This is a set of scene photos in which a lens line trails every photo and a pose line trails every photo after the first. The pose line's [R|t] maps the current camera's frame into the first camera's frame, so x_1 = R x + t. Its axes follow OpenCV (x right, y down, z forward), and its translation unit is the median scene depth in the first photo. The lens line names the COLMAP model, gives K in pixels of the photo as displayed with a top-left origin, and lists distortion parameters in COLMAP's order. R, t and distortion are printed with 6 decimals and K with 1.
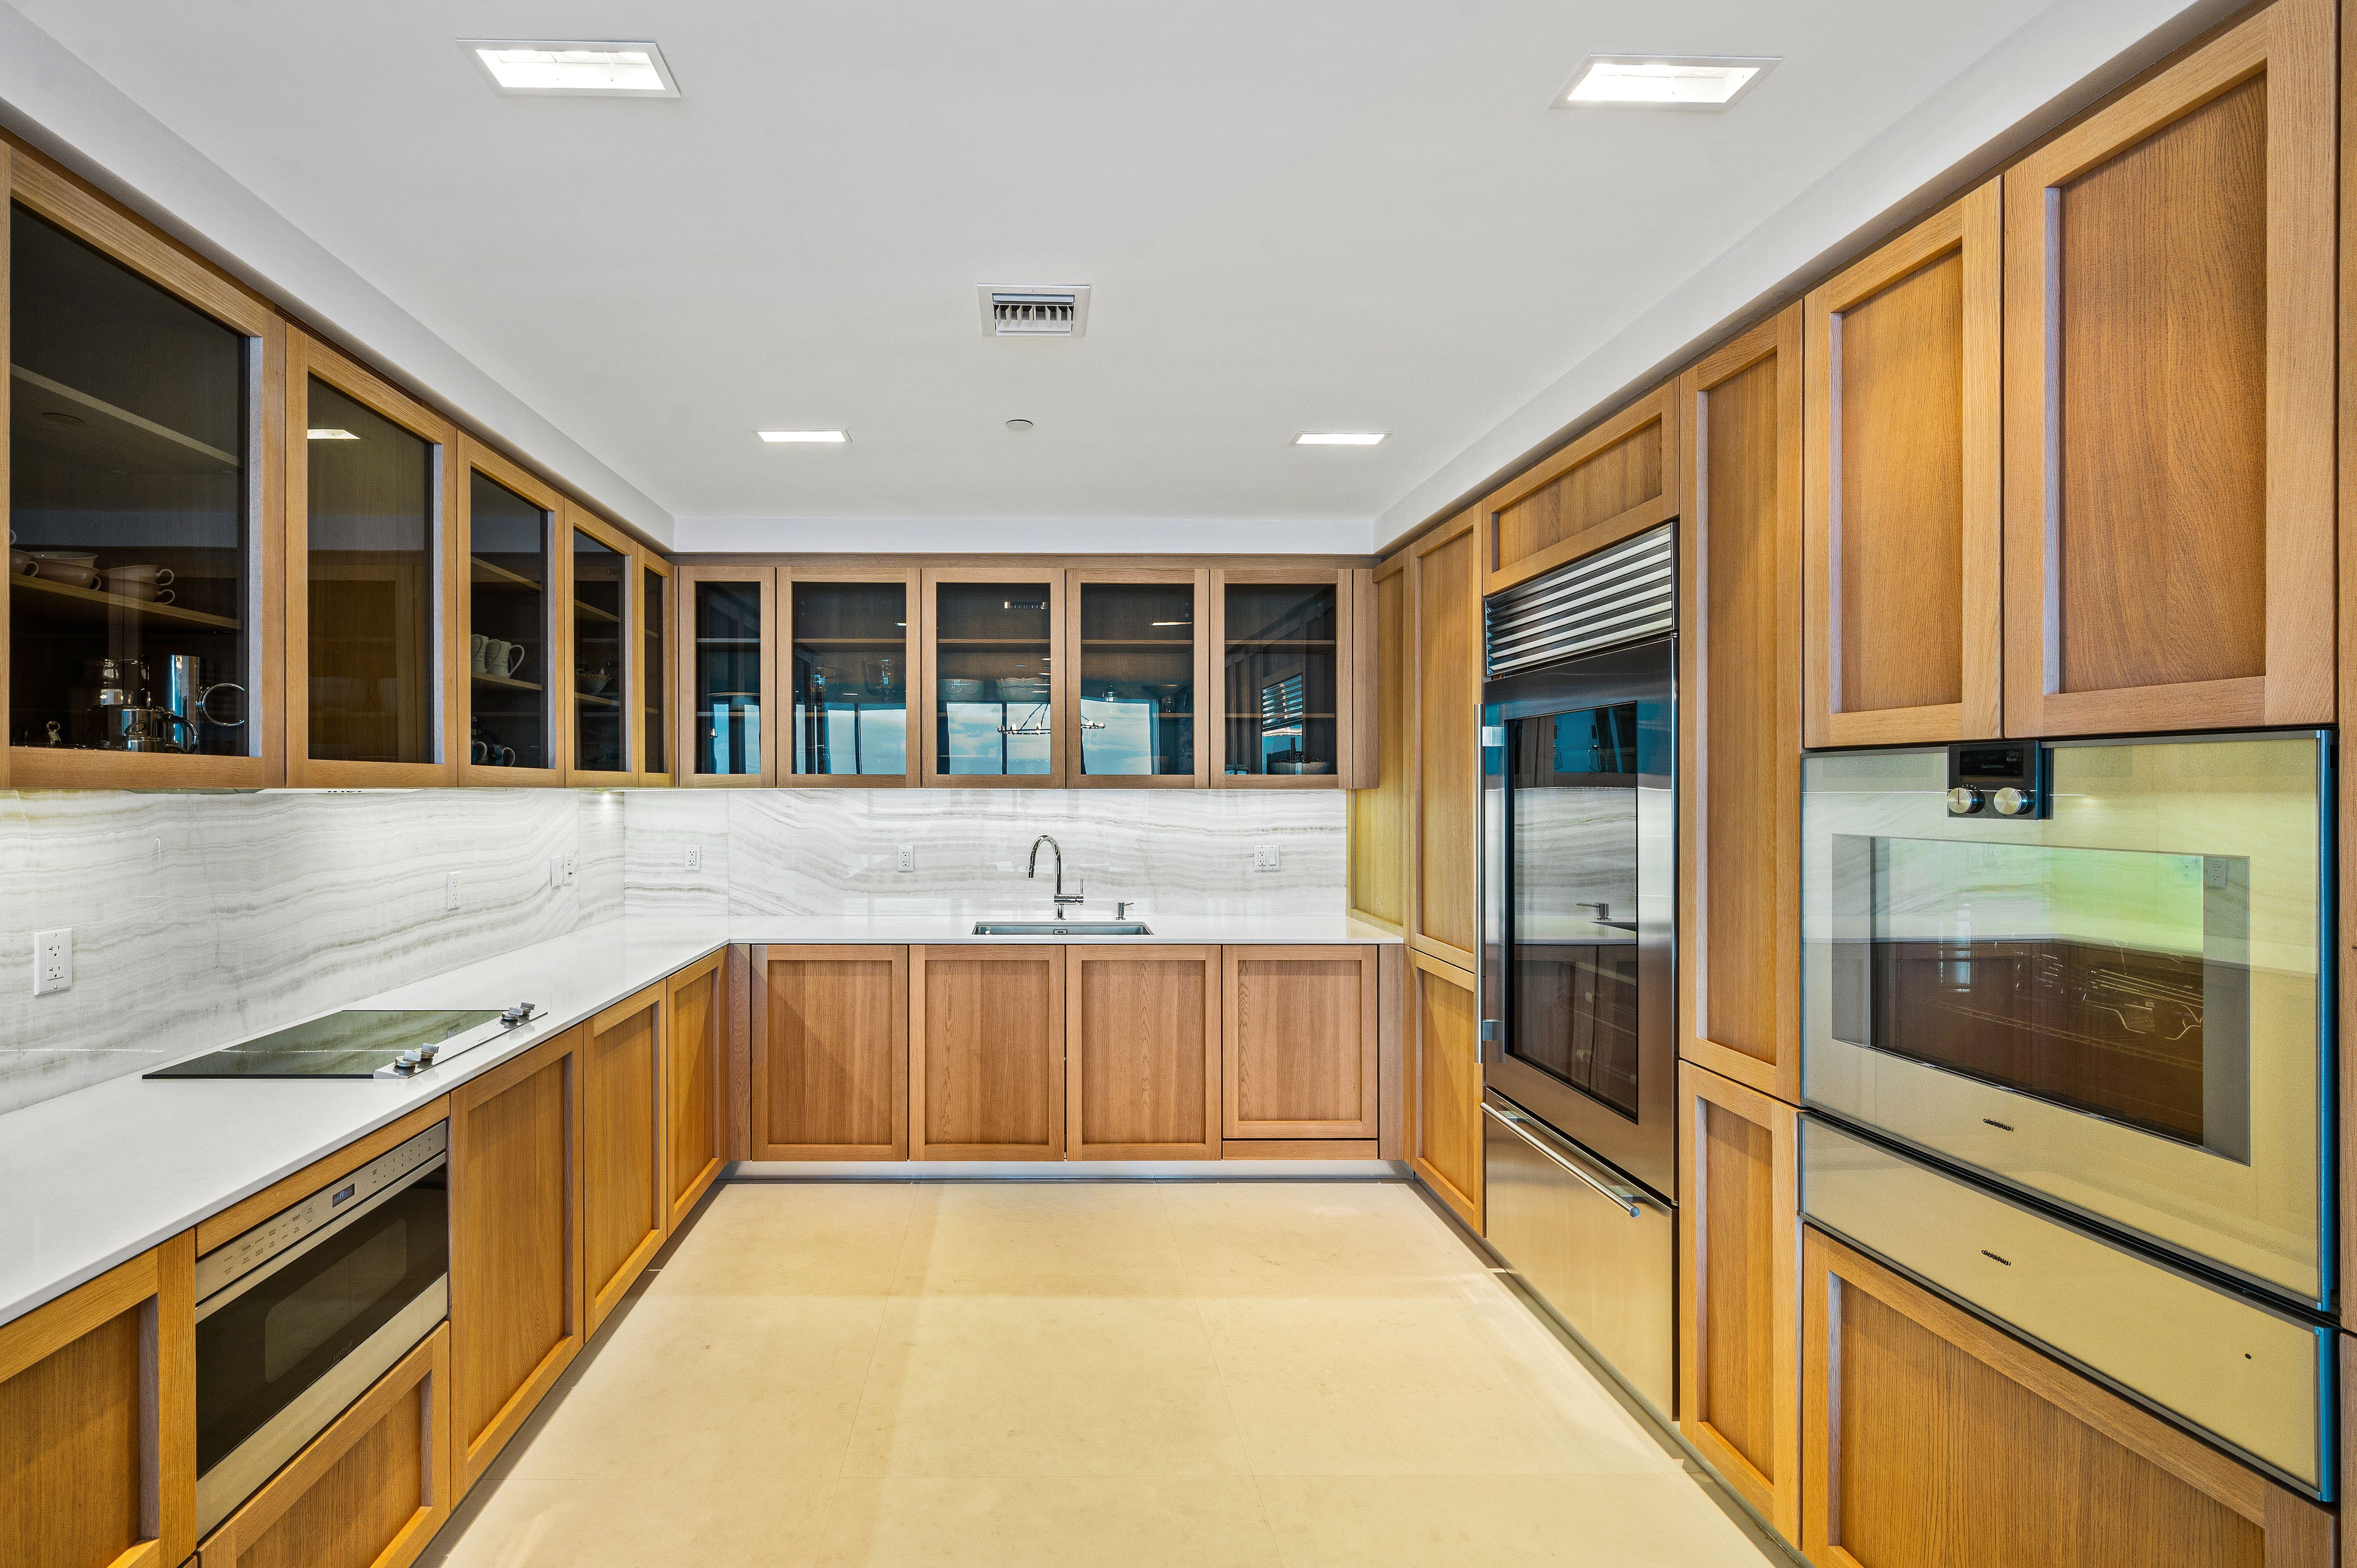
lens RADIAL K [[956.6, 0, 1133.2], [0, 956.6, 789.7], [0, 0, 1]] dist [-0.000522, -0.000011]
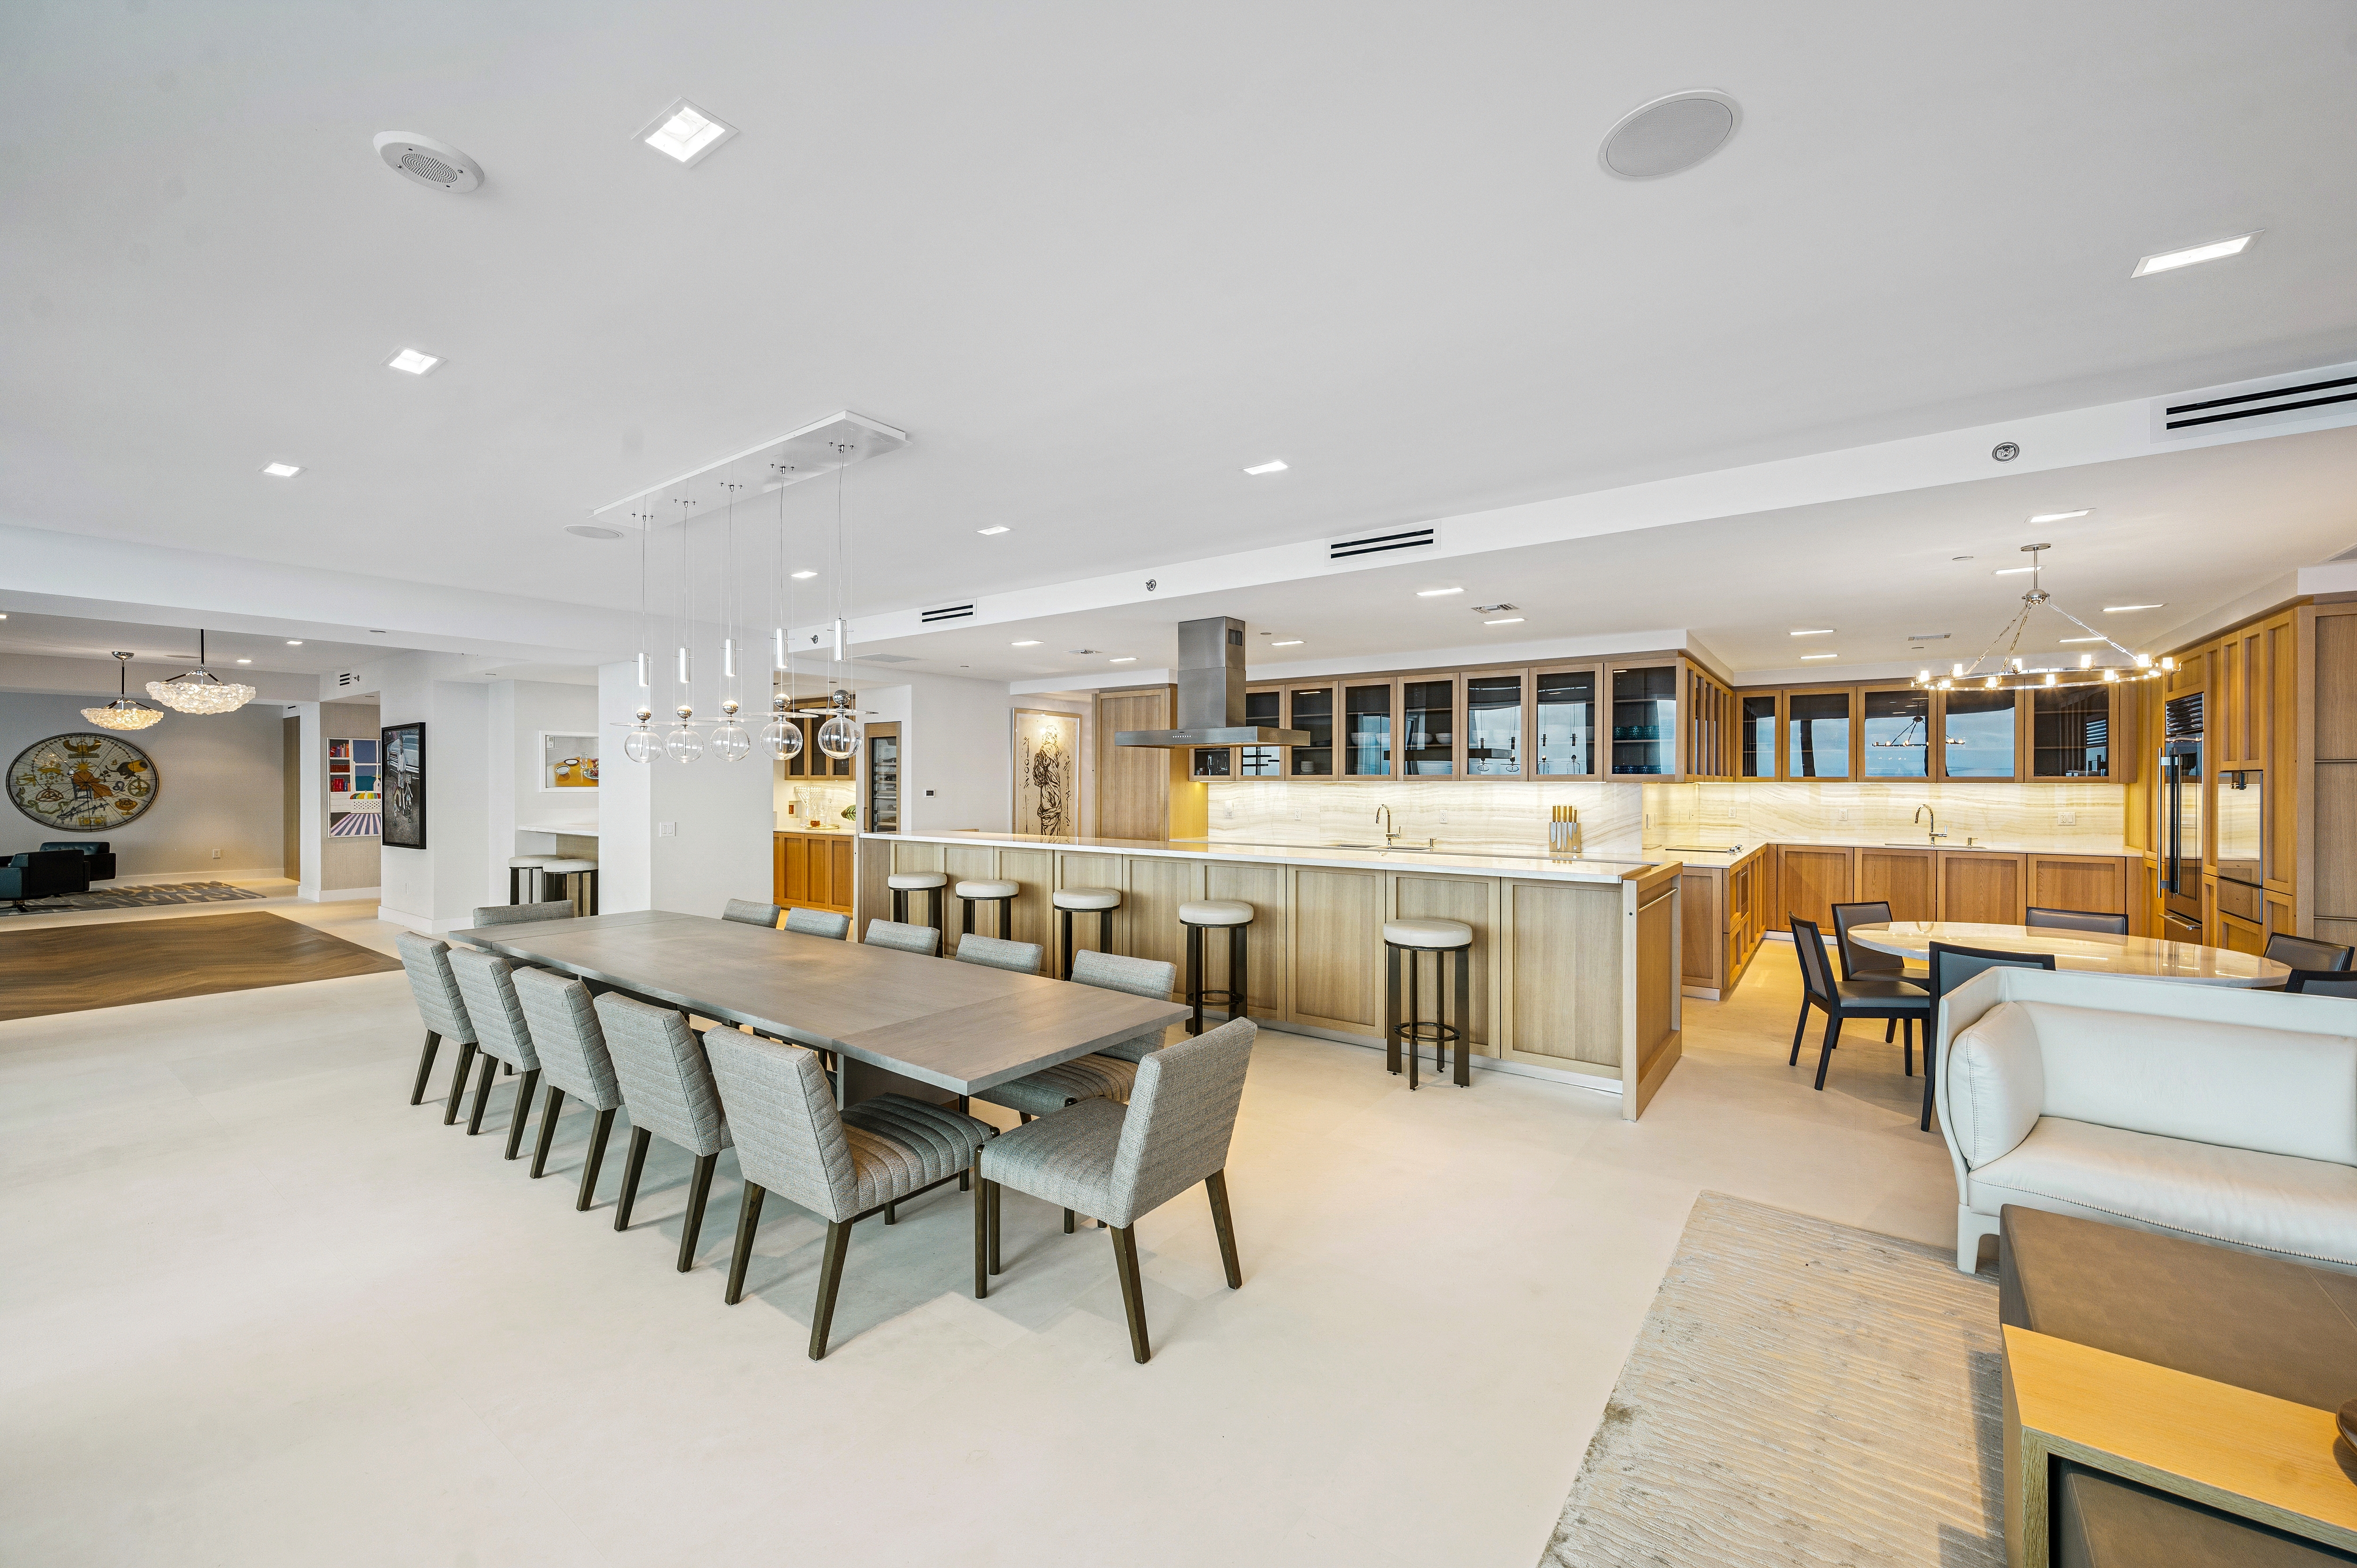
lens RADIAL K [[937.0, 0, 1182.8], [0, 937.0, 785.0], [0, 0, 1]] dist [-0.001244, 0.000148]
pose [[0.743661, 0.003472, -0.668548, 0.085818], [-0.003330, 0.999993, 0.001489, 0.005955], [0.668549, 0.001119, 0.743668, -1.887427]]
